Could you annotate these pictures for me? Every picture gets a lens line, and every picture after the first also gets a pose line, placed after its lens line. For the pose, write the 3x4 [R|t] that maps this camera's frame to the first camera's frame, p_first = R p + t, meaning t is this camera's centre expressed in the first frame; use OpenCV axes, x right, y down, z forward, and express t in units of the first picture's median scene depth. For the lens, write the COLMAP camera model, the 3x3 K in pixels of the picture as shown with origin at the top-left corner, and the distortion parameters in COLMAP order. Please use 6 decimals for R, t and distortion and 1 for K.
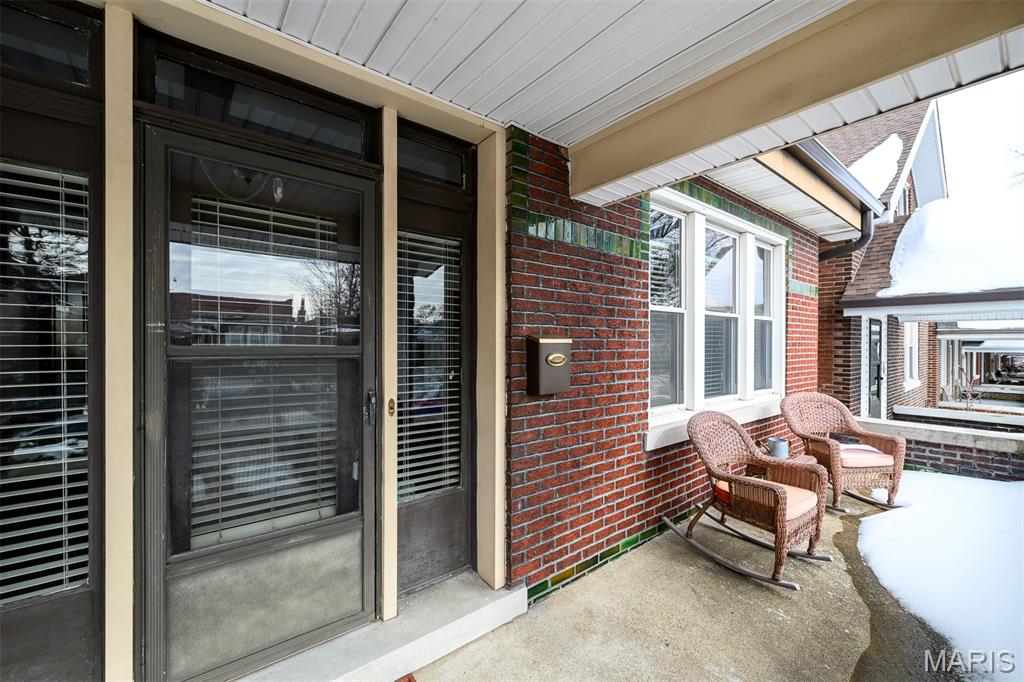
lens RADIAL K [[415.8, 0, 511.1], [0, 415.8, 344.0], [0, 0, 1]] dist [-0.000317, -0.000109]
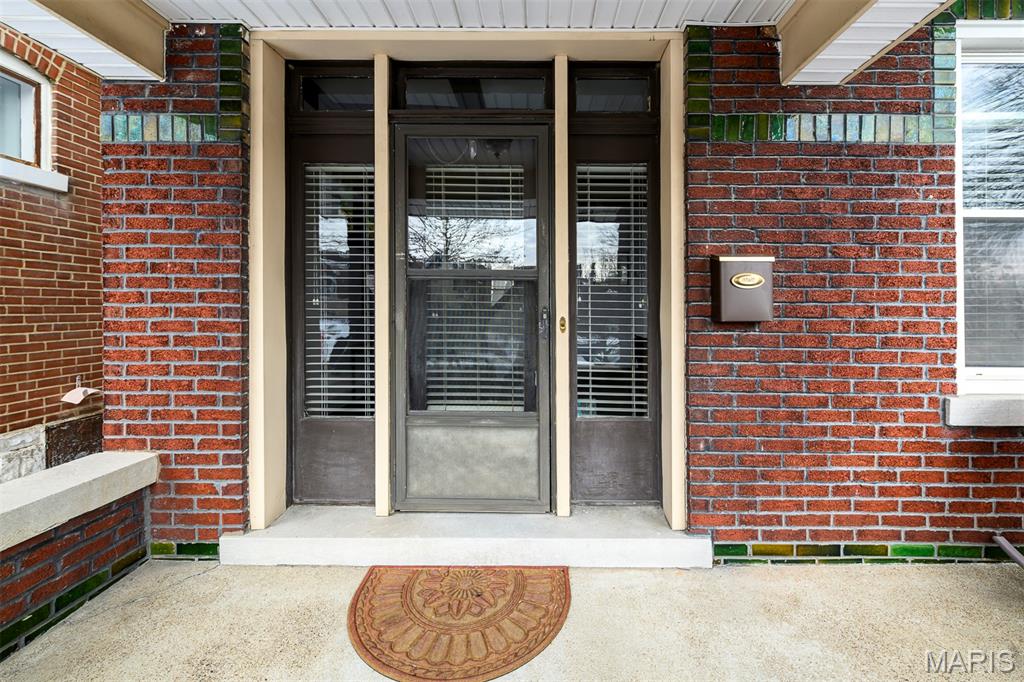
lens RADIAL K [[412.5, 0, 527.2], [0, 412.5, 304.3], [0, 0, 1]] dist [0.002589, -0.000414]
pose [[0.782866, -0.001700, -0.622188, 0.263669], [-0.001468, 0.999988, -0.004579, 0.083935], [0.622188, 0.004498, 0.782855, 0.064353]]
